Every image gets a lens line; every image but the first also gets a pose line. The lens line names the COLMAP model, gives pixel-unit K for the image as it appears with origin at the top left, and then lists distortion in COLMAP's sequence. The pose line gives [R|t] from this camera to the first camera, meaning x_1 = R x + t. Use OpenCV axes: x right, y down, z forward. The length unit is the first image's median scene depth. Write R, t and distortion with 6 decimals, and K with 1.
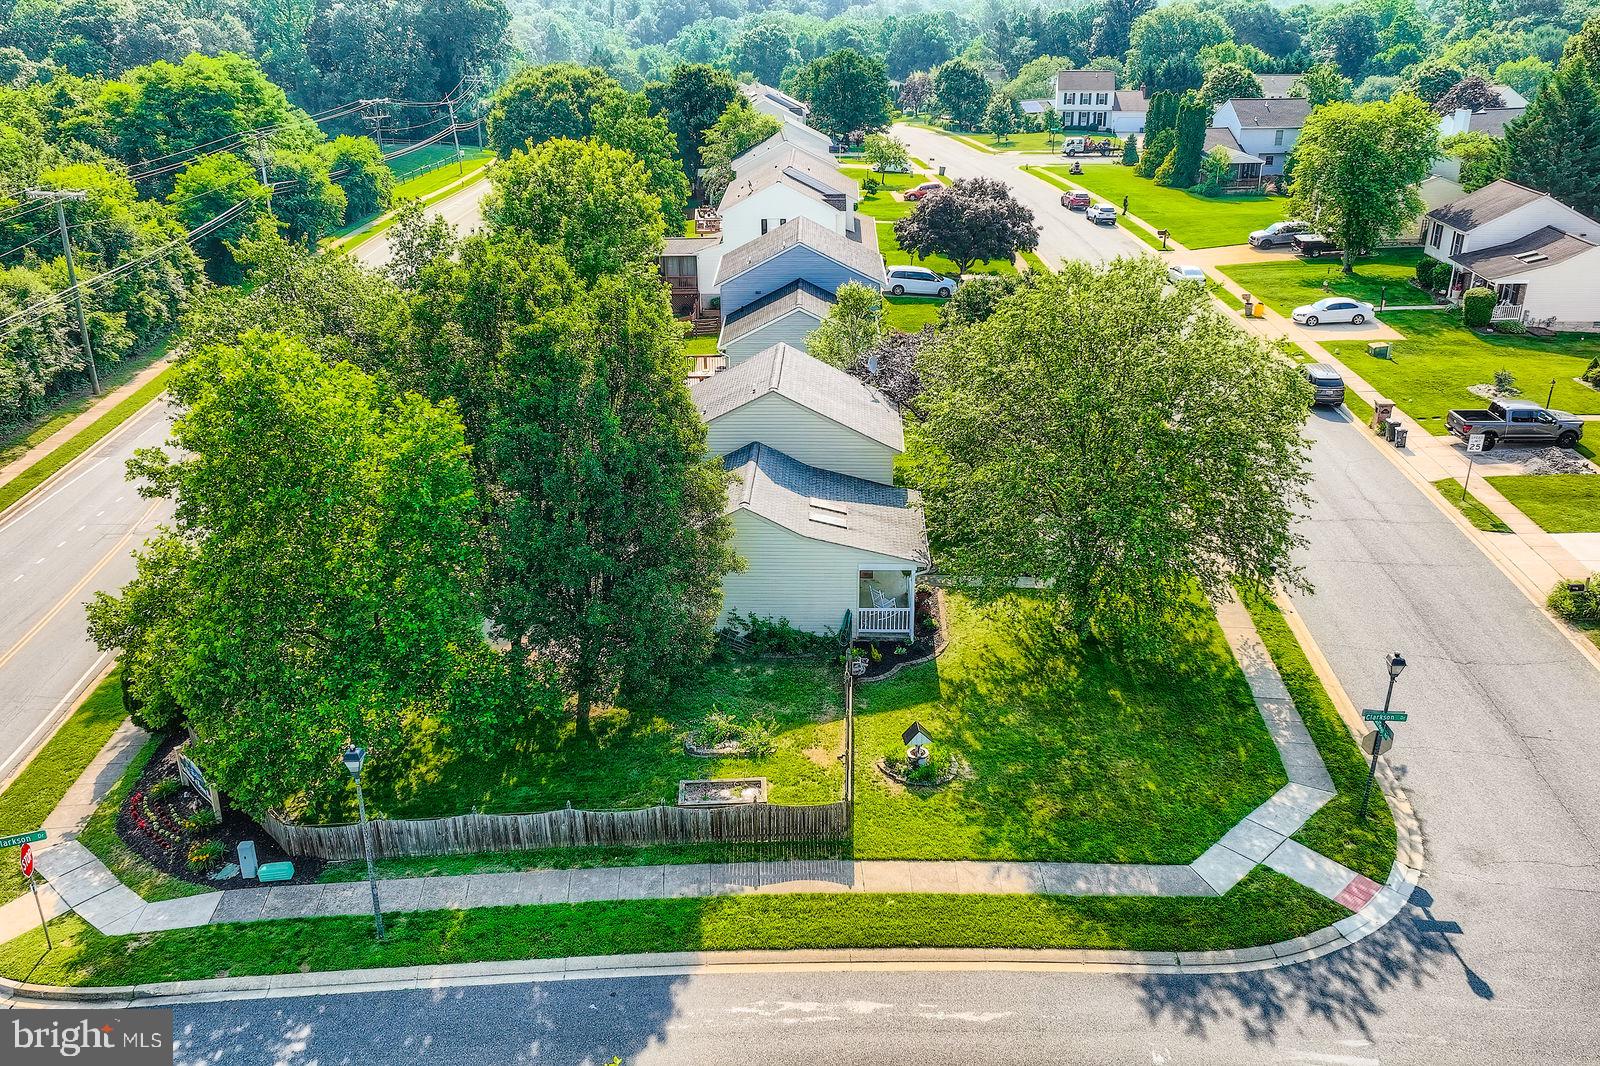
lens RADIAL K [[1319.2, 0, 800.0], [0, 1319.2, 533.0], [0, 0, 1]] dist [0.005166, 0.001254]
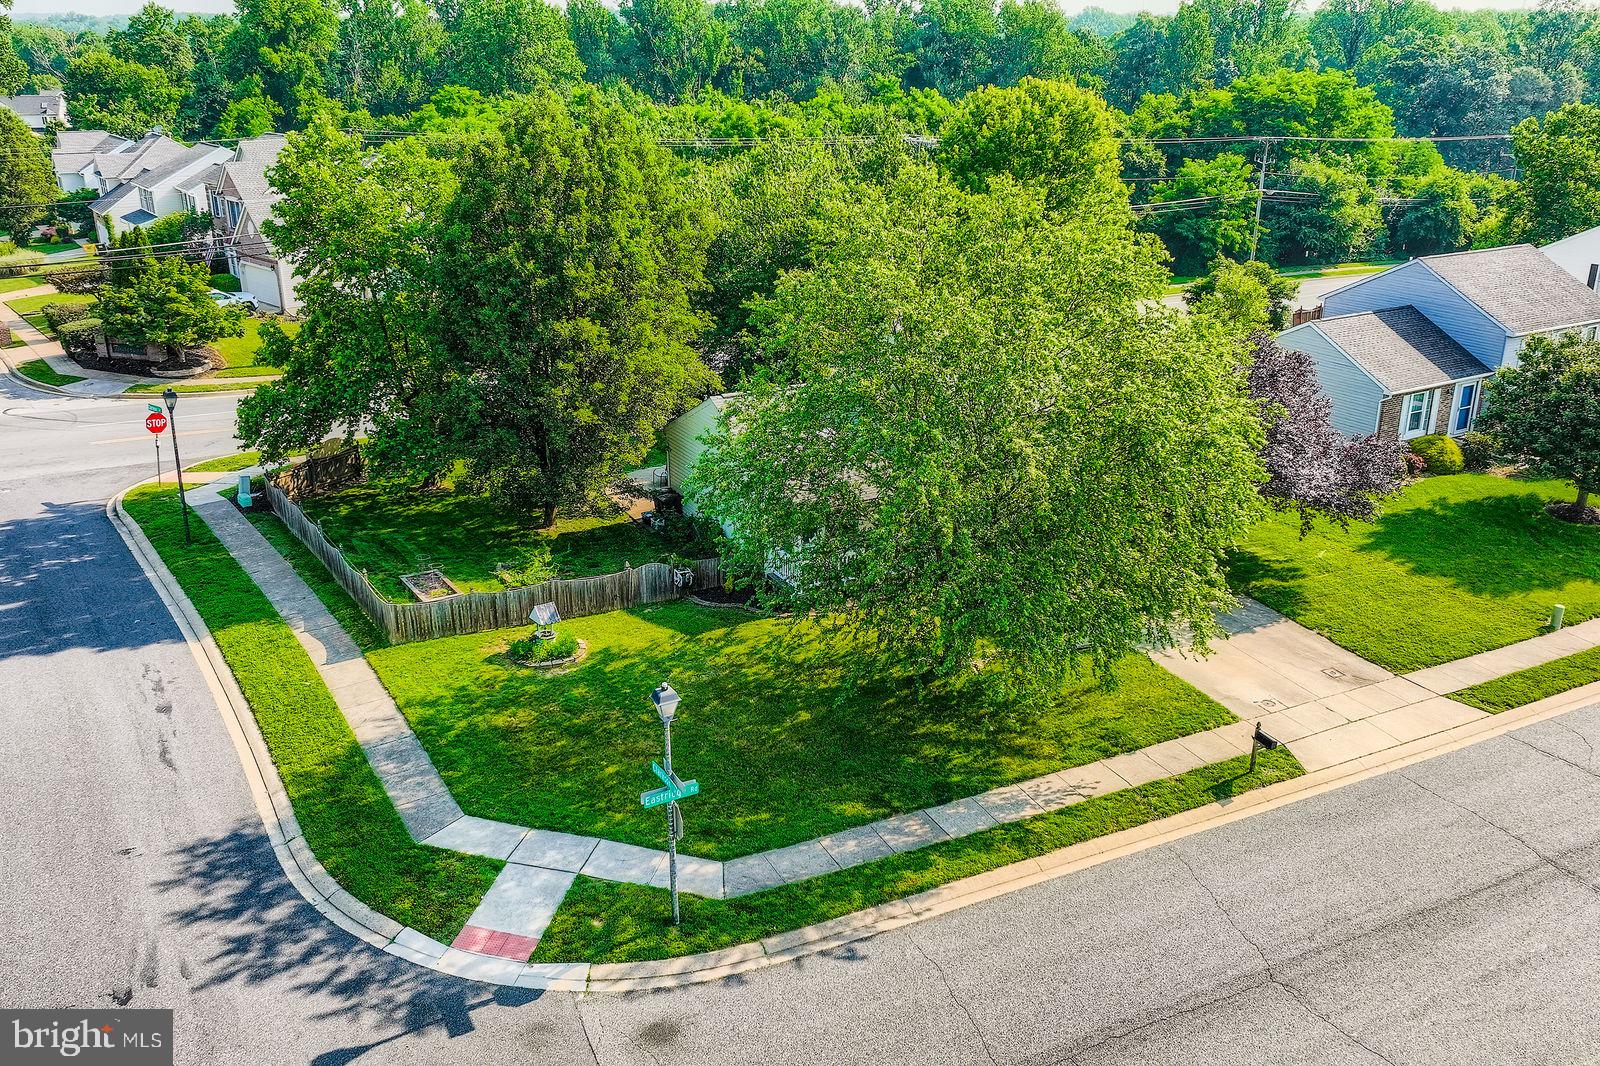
lens RADIAL K [[1319.2, 0, 800.0], [0, 1319.2, 533.0], [0, 0, 1]] dist [0.005166, 0.001254]
pose [[0.509897, 0.299305, -0.806487, 0.920927], [-0.351339, 0.928219, 0.122350, -0.081307], [0.785217, 0.220965, 0.578453, 0.582096]]
